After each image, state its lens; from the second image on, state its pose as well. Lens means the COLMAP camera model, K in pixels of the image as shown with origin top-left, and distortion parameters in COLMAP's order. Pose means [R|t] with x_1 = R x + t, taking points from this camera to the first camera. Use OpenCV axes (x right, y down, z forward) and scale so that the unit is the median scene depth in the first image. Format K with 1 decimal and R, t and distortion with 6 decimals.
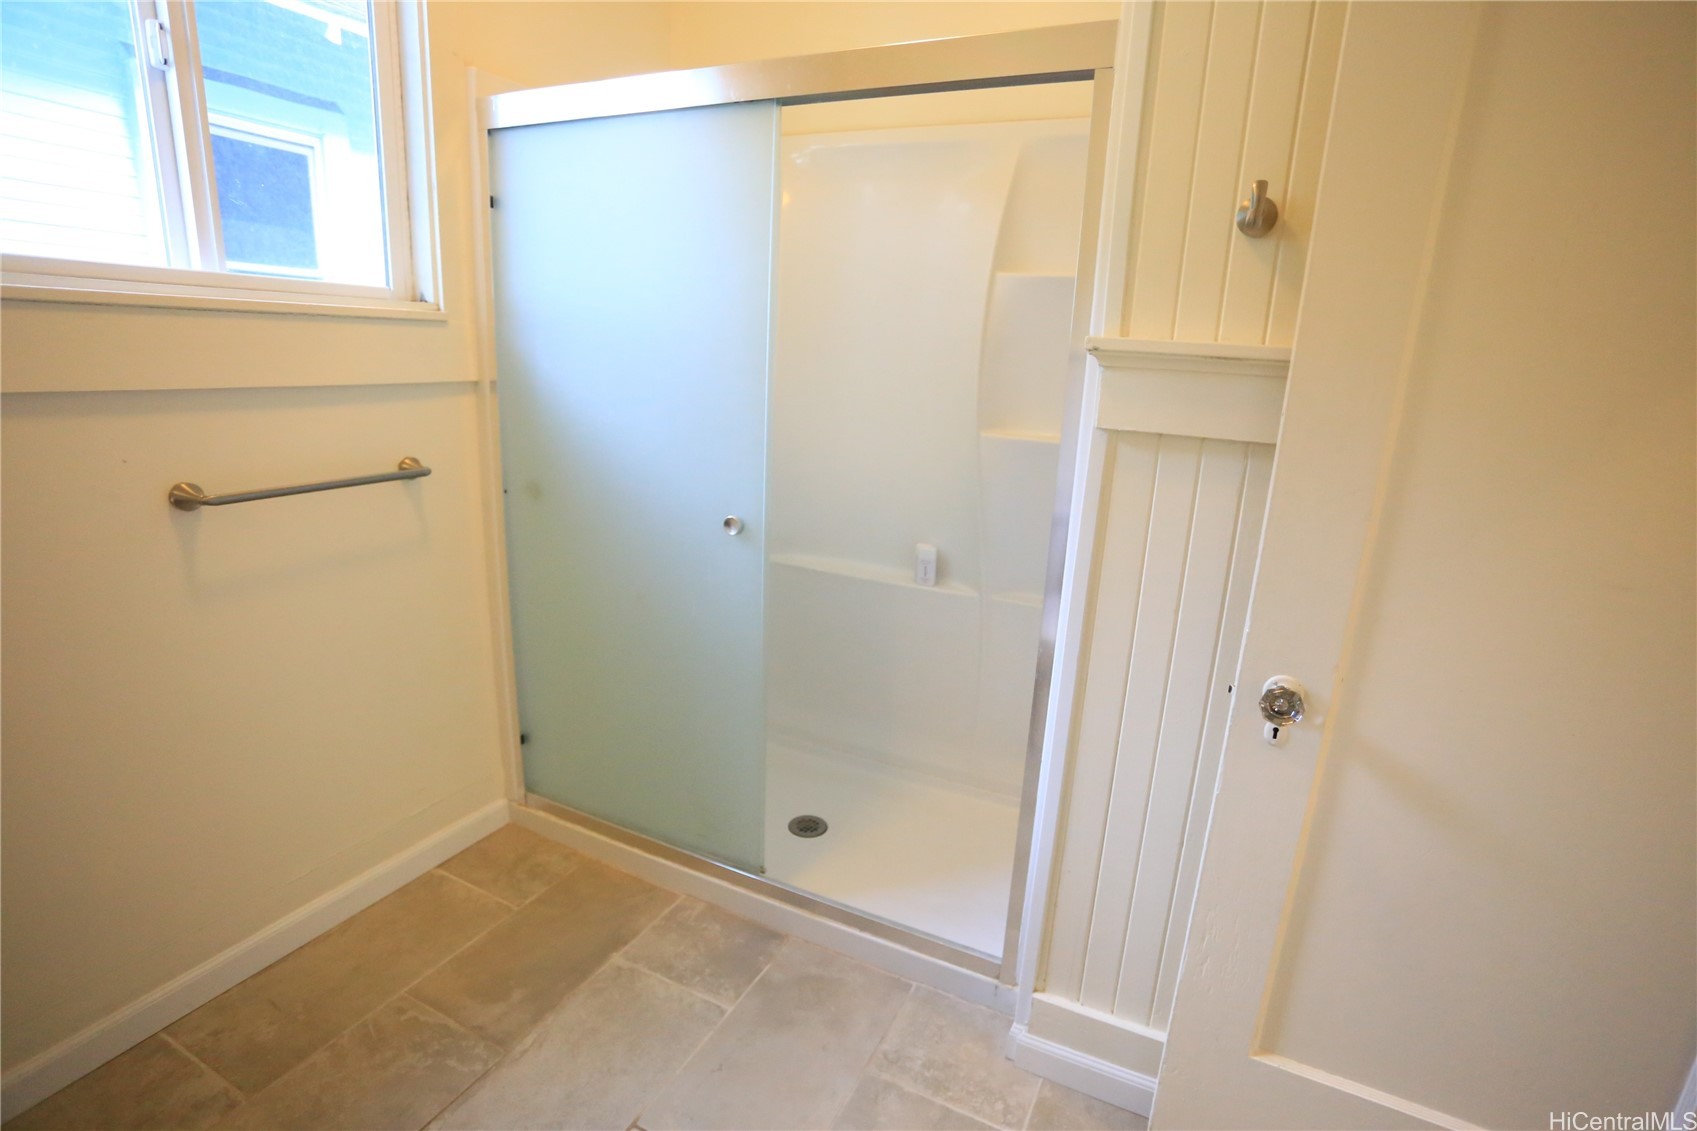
lens RADIAL K [[823.0, 0, 852.1], [0, 823.0, 568.4], [0, 0, 1]] dist [-0.032673, 0.001751]
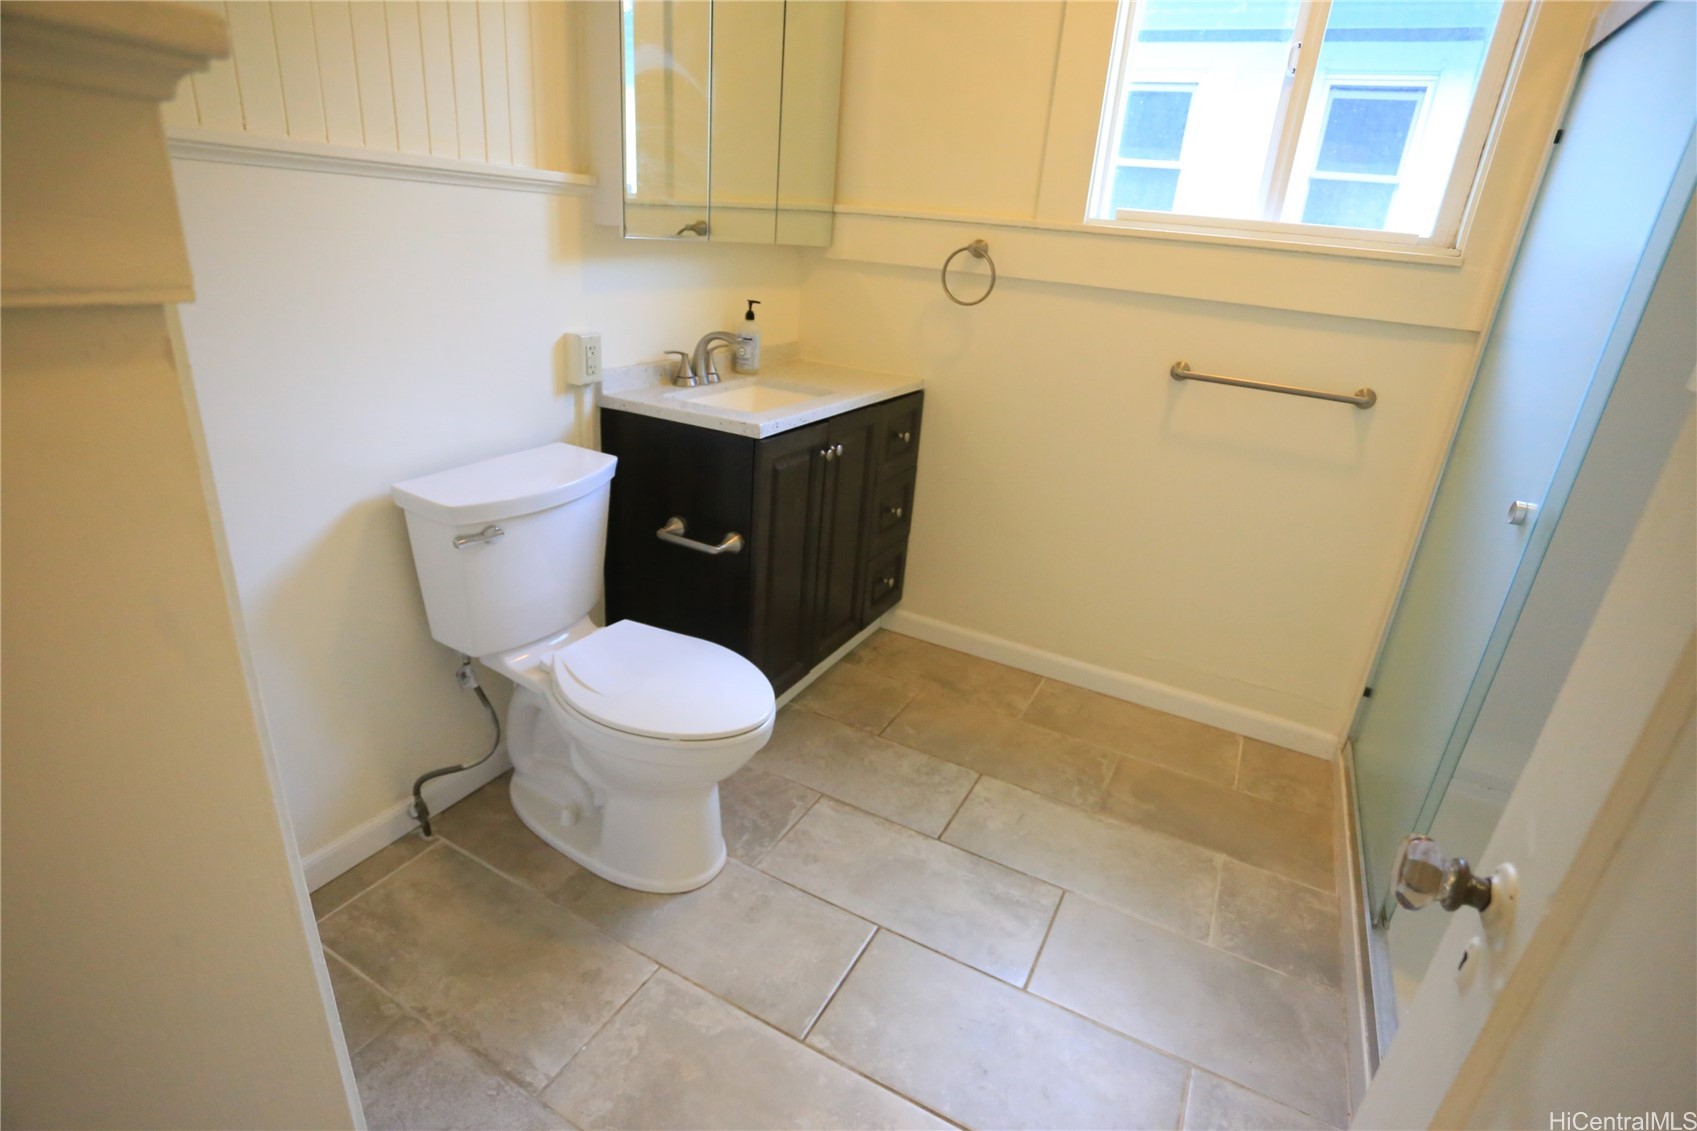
lens RADIAL K [[823.0, 0, 852.2], [0, 823.0, 565.5], [0, 0, 1]] dist [-0.032673, 0.001751]
pose [[-0.006140, 0.339764, -0.940491, 0.610560], [-0.334298, 0.885699, 0.322153, -0.046835], [0.942448, 0.316382, 0.108144, 0.313507]]
